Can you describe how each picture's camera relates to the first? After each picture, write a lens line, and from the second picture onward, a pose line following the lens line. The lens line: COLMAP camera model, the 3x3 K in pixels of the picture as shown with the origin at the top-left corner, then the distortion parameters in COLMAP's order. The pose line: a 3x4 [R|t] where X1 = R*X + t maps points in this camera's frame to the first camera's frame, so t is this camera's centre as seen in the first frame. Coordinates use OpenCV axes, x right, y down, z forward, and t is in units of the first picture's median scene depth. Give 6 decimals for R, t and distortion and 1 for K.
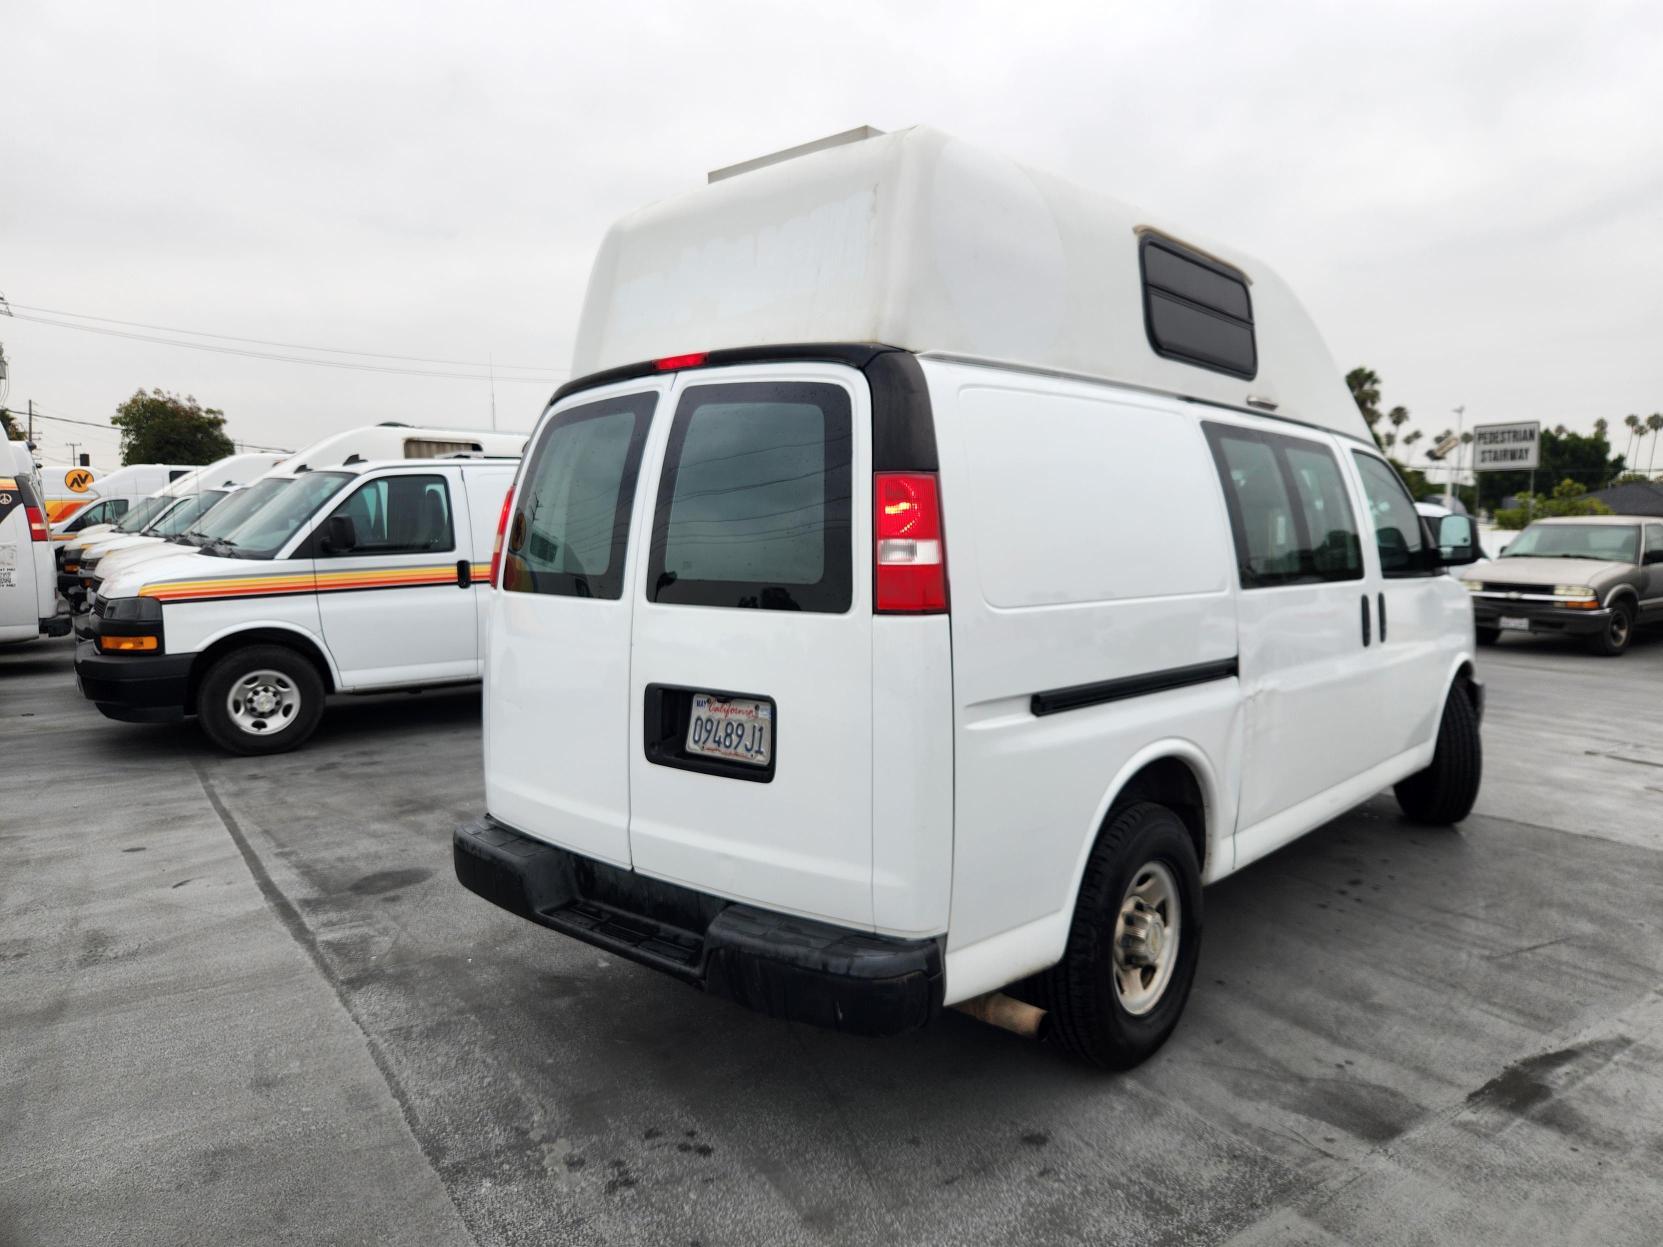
lens RADIAL K [[1181.6, 0, 831.5], [0, 1181.6, 623.5], [0, 0, 1]] dist [0.032327, -0.003092]
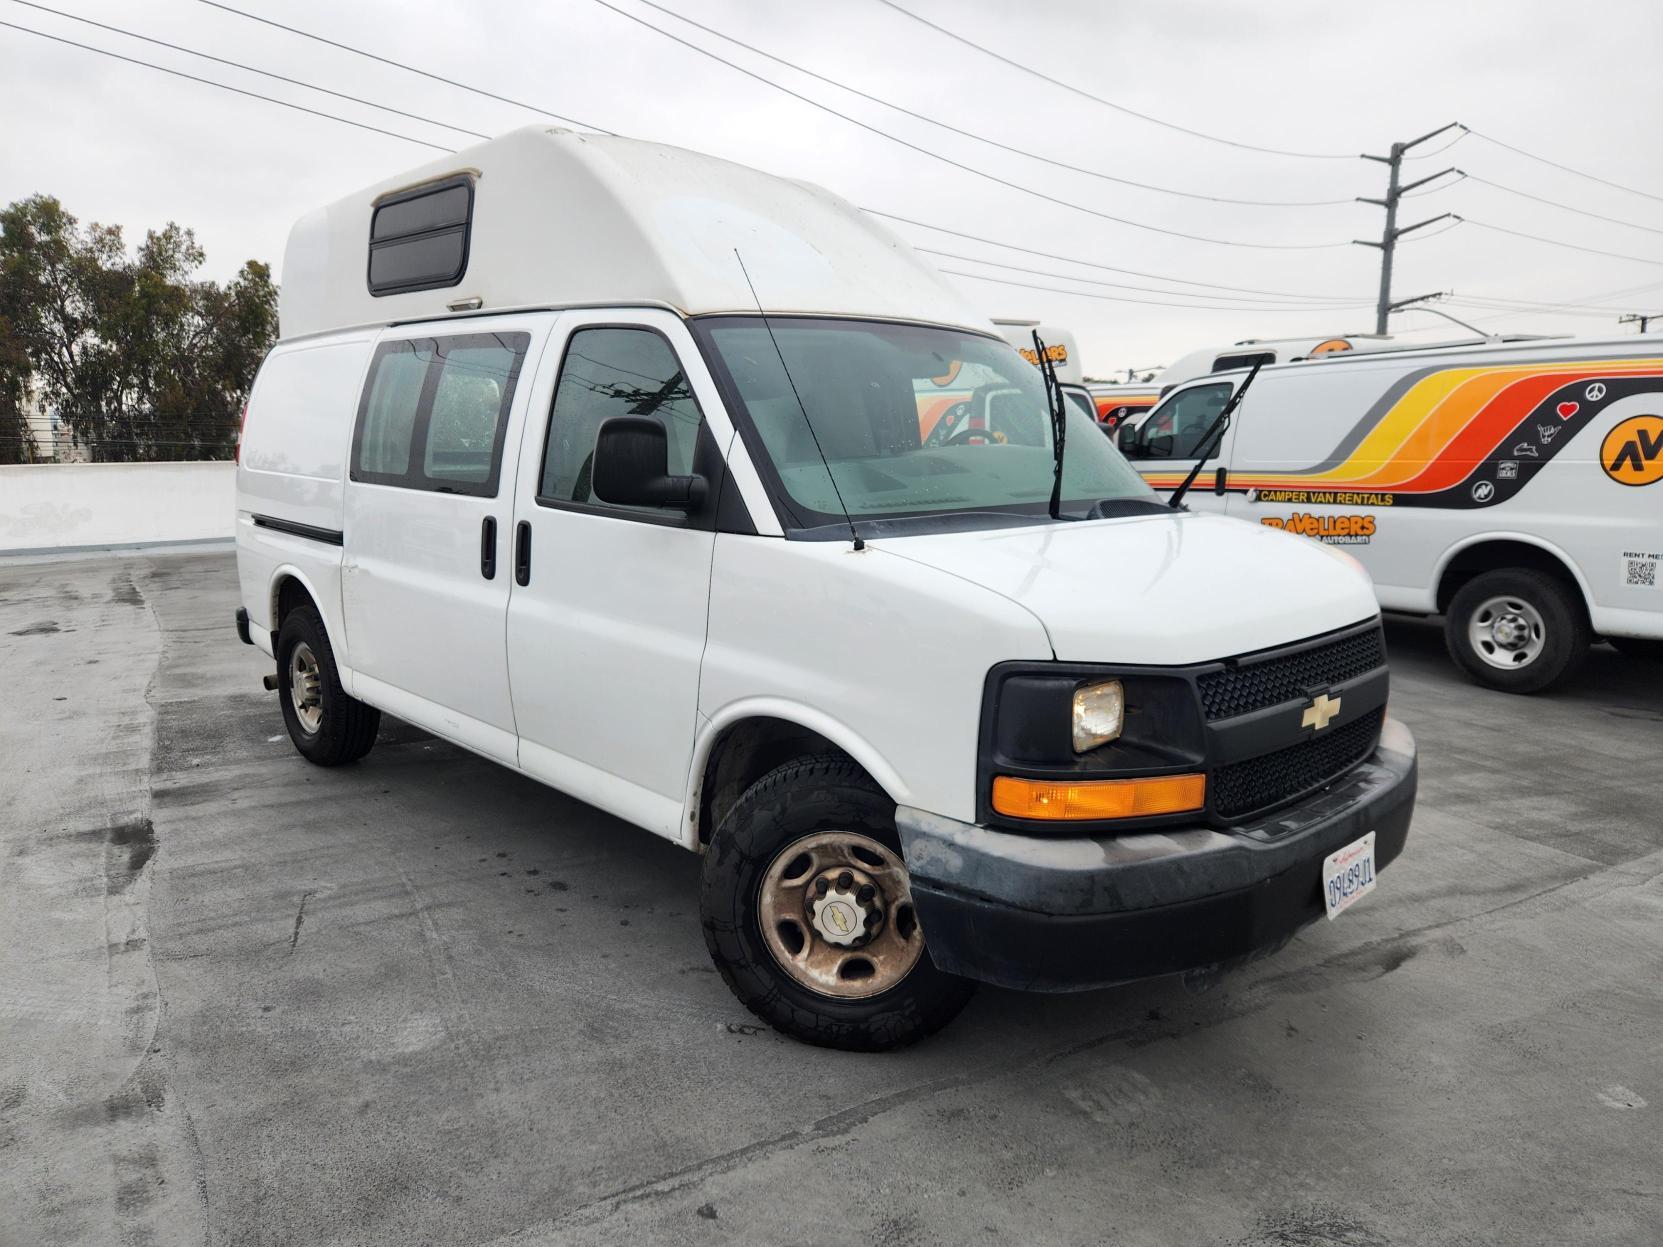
lens RADIAL K [[1082.0, 0, 831.5], [0, 1082.0, 623.5], [0, 0, 1]] dist [0.003543, 0.002217]
pose [[-0.081389, 0.175334, -0.981139, 1.514470], [-0.088542, 0.979241, 0.182339, -0.141034], [0.992742, 0.101713, -0.064175, 1.657087]]
